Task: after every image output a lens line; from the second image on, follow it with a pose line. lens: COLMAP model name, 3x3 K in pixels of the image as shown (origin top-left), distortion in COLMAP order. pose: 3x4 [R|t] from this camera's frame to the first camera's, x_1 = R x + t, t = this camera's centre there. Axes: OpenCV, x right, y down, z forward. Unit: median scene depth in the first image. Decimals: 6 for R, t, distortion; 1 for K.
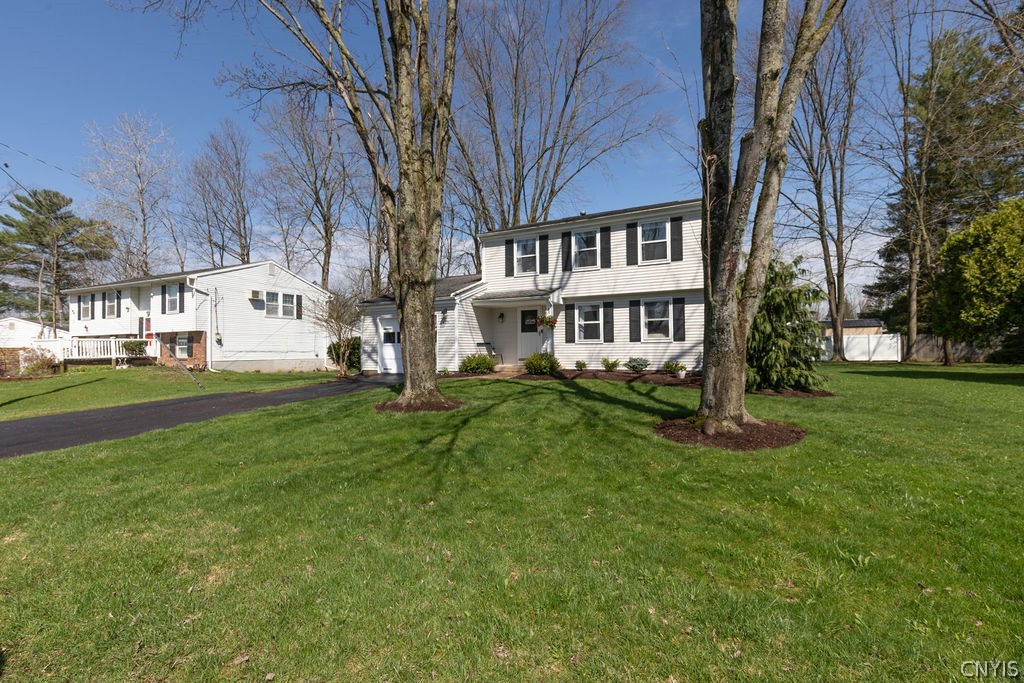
lens RADIAL K [[453.6, 0, 512.0], [0, 453.6, 341.5], [0, 0, 1]] dist [0.001674, 0.000172]
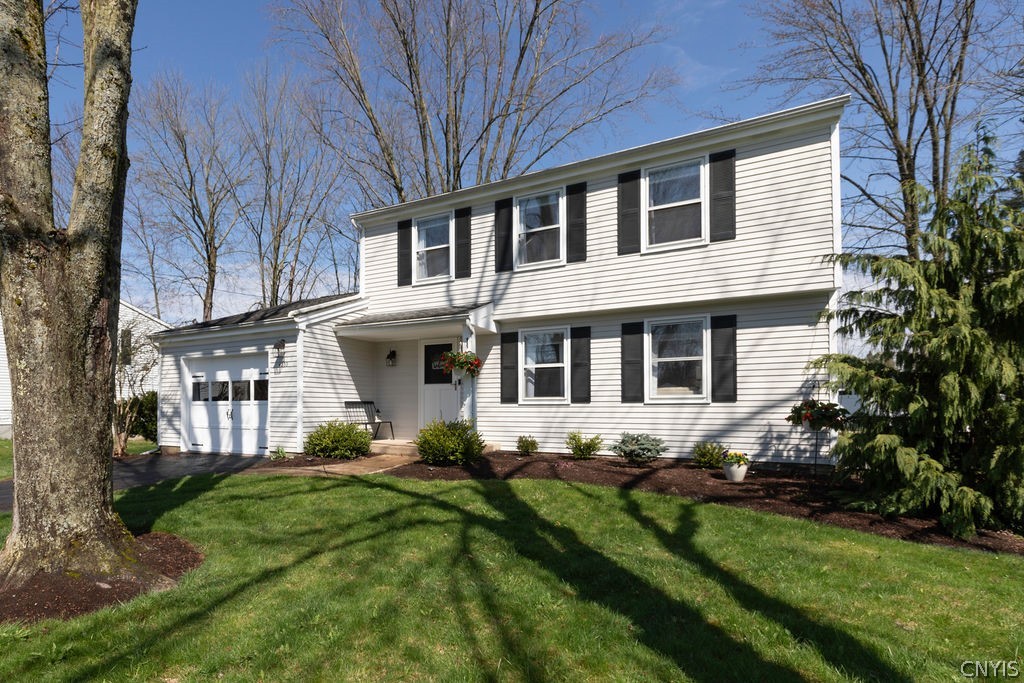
lens RADIAL K [[537.7, 0, 425.1], [0, 537.7, 399.3], [0, 0, 1]] dist [0.002028, 0.000132]
pose [[0.997607, 0.007985, -0.068675, 0.072944], [-0.007841, 0.999966, 0.002359, -0.002437], [0.068691, -0.001815, 0.997636, 0.352894]]
